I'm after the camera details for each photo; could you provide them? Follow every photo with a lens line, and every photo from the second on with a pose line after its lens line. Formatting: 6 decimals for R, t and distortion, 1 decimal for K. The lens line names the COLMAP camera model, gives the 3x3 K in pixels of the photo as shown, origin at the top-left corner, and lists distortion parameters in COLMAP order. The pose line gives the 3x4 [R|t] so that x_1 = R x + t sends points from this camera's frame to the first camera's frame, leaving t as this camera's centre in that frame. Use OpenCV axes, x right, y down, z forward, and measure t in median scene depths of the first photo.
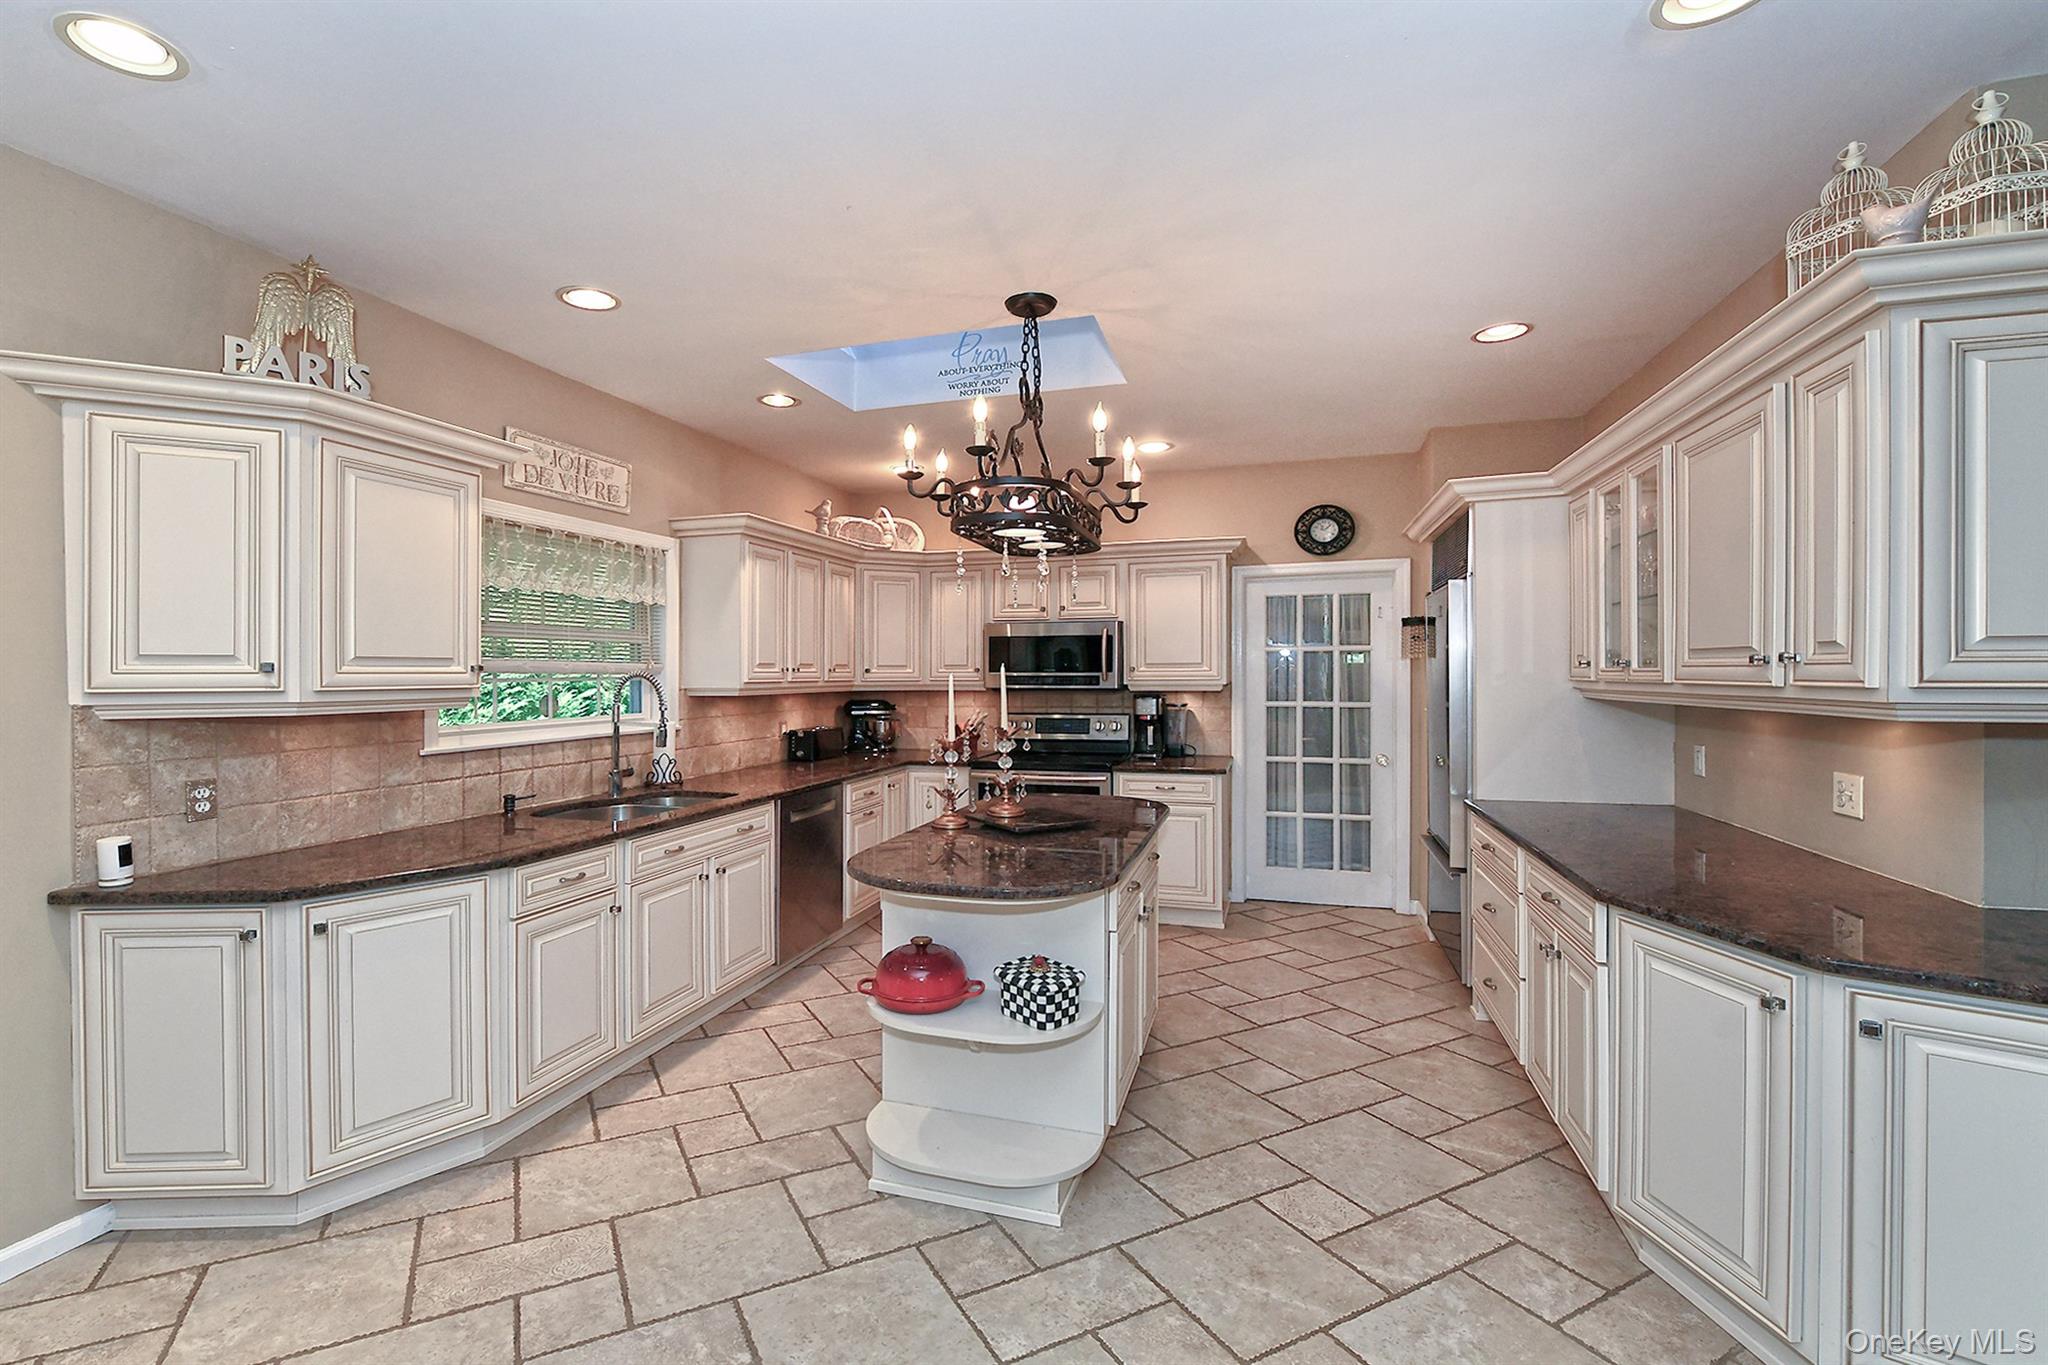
lens RADIAL K [[867.8, 0, 1020.3], [0, 867.8, 692.2], [0, 0, 1]] dist [0.001330, -0.003681]
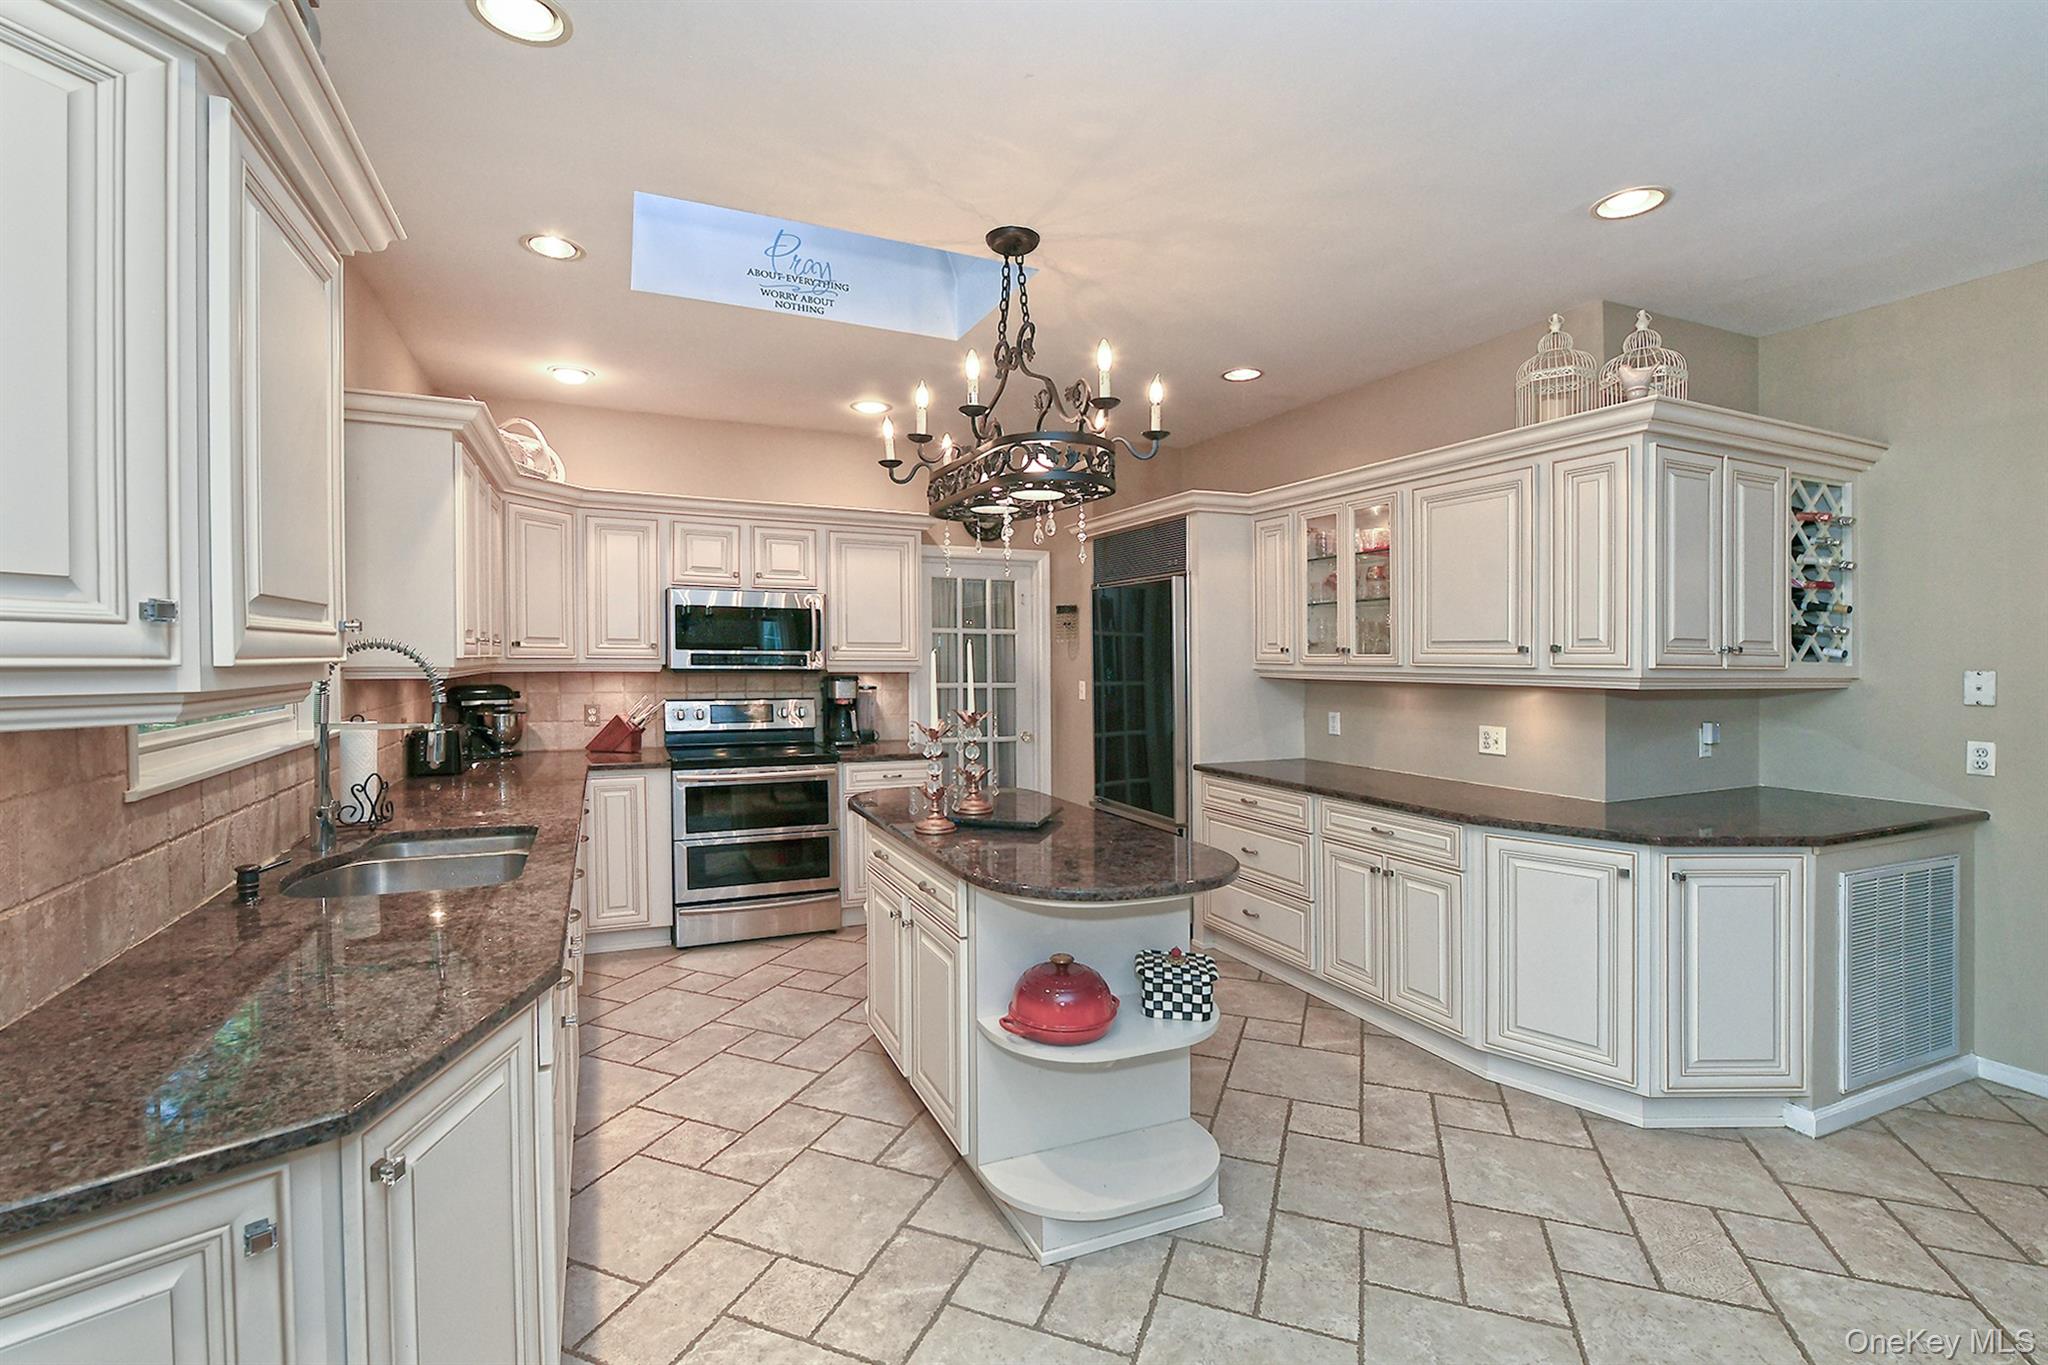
lens RADIAL K [[904.6, 0, 1024.6], [0, 904.6, 681.7], [0, 0, 1]] dist [-0.002346, 0.000815]
pose [[0.765225, -0.006698, 0.643728, -0.335936], [0.002122, 0.999967, 0.007882, 0.001220], [-0.643759, -0.004666, 0.765214, 0.156736]]
